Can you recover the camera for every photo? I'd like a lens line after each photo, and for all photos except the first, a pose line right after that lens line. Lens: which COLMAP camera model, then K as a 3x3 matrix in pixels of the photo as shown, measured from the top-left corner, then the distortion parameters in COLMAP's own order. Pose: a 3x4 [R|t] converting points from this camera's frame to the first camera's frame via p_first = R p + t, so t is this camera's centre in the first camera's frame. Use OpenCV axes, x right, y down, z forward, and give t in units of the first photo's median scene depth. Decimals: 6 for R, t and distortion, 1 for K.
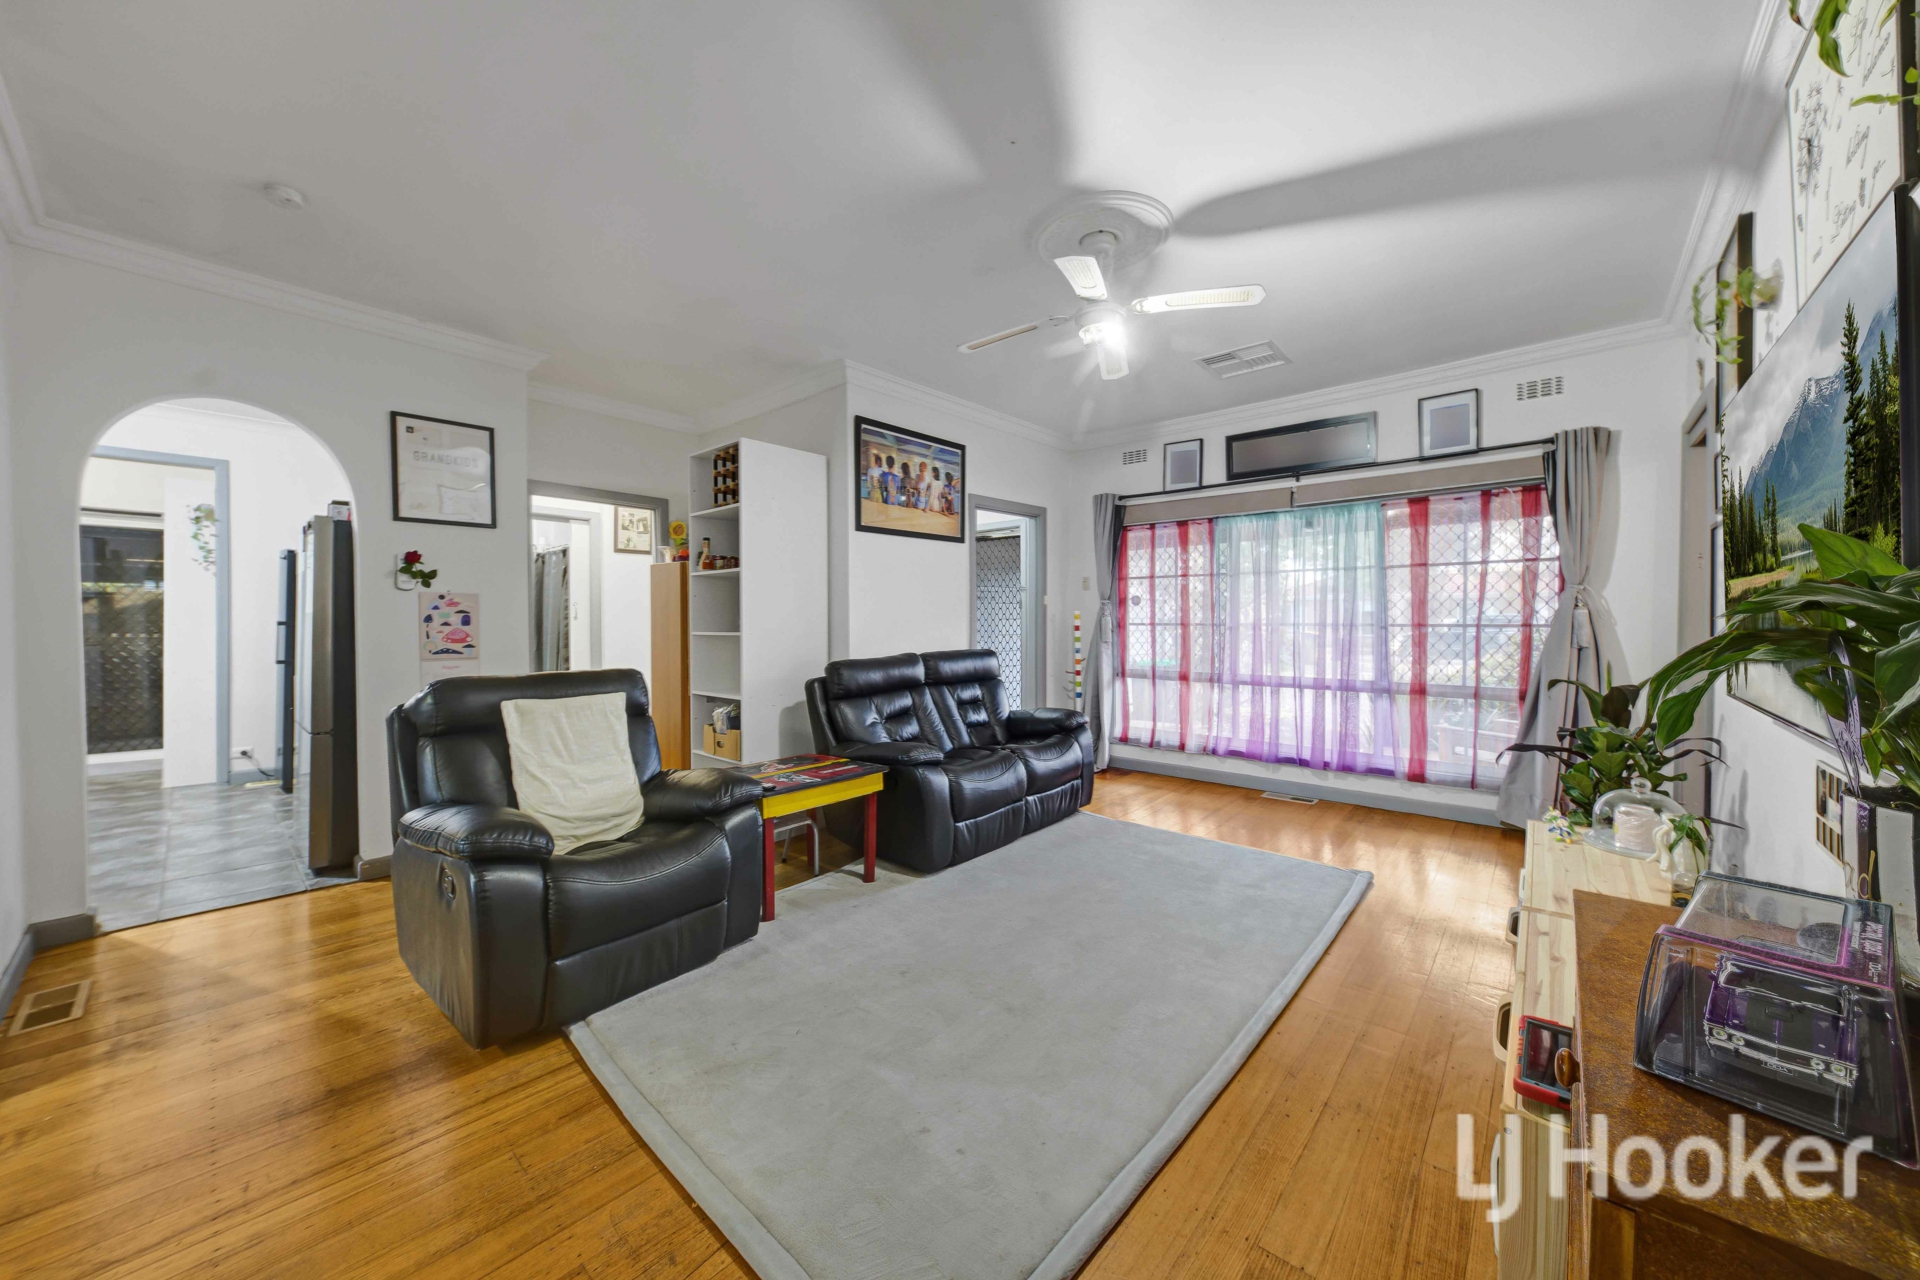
lens RADIAL K [[689.6, 0, 960.4], [0, 689.6, 625.3], [0, 0, 1]] dist [0.001665, -0.000113]
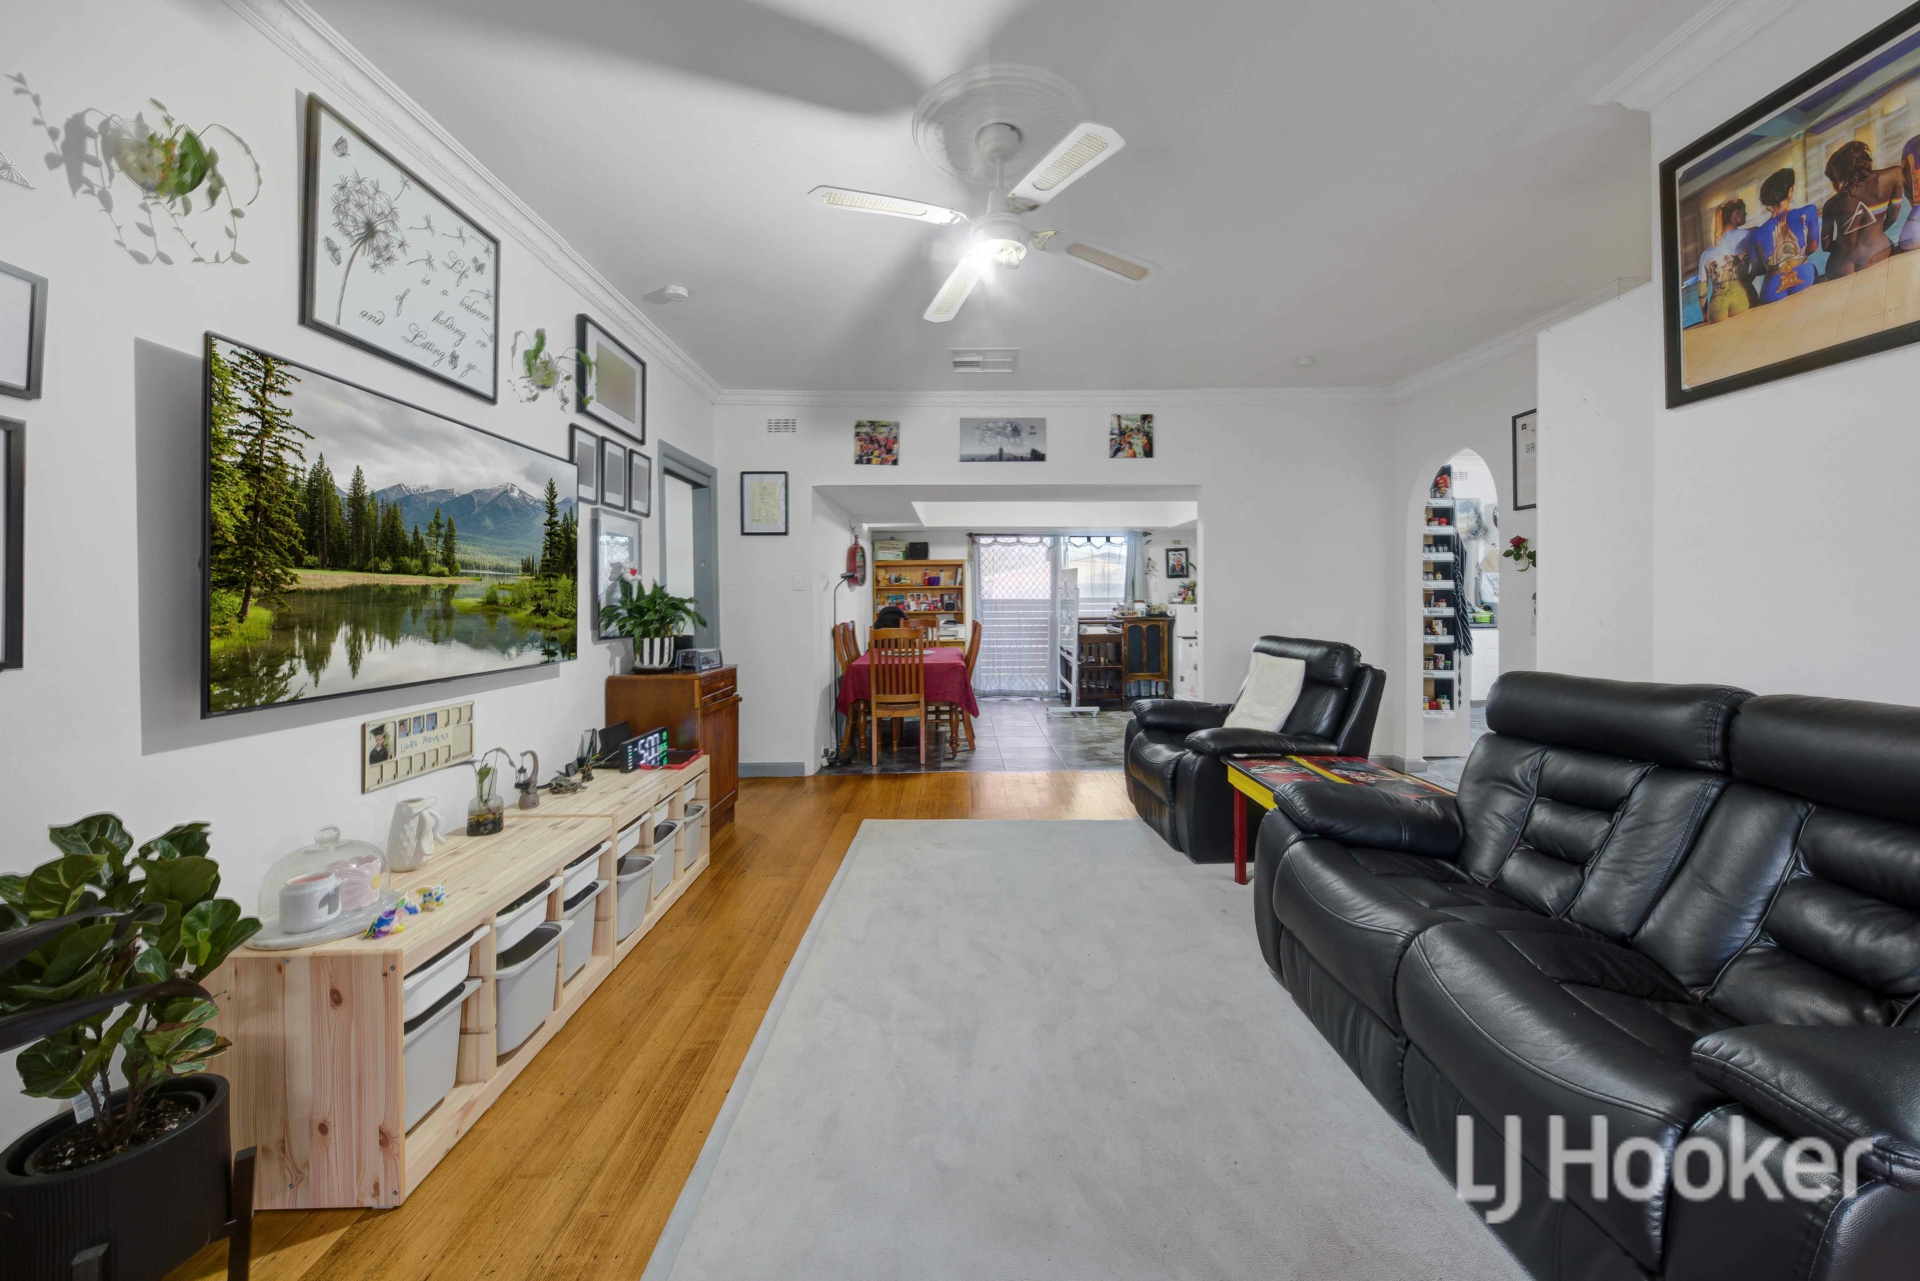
lens RADIAL K [[689.6, 0, 973.7], [0, 689.6, 597.6], [0, 0, 1]] dist [0.001665, -0.000113]
pose [[-0.732509, 0.001761, -0.680755, 0.495994], [-0.002784, 0.999981, 0.005583, -0.010805], [0.680752, 0.005985, -0.732489, 0.997419]]
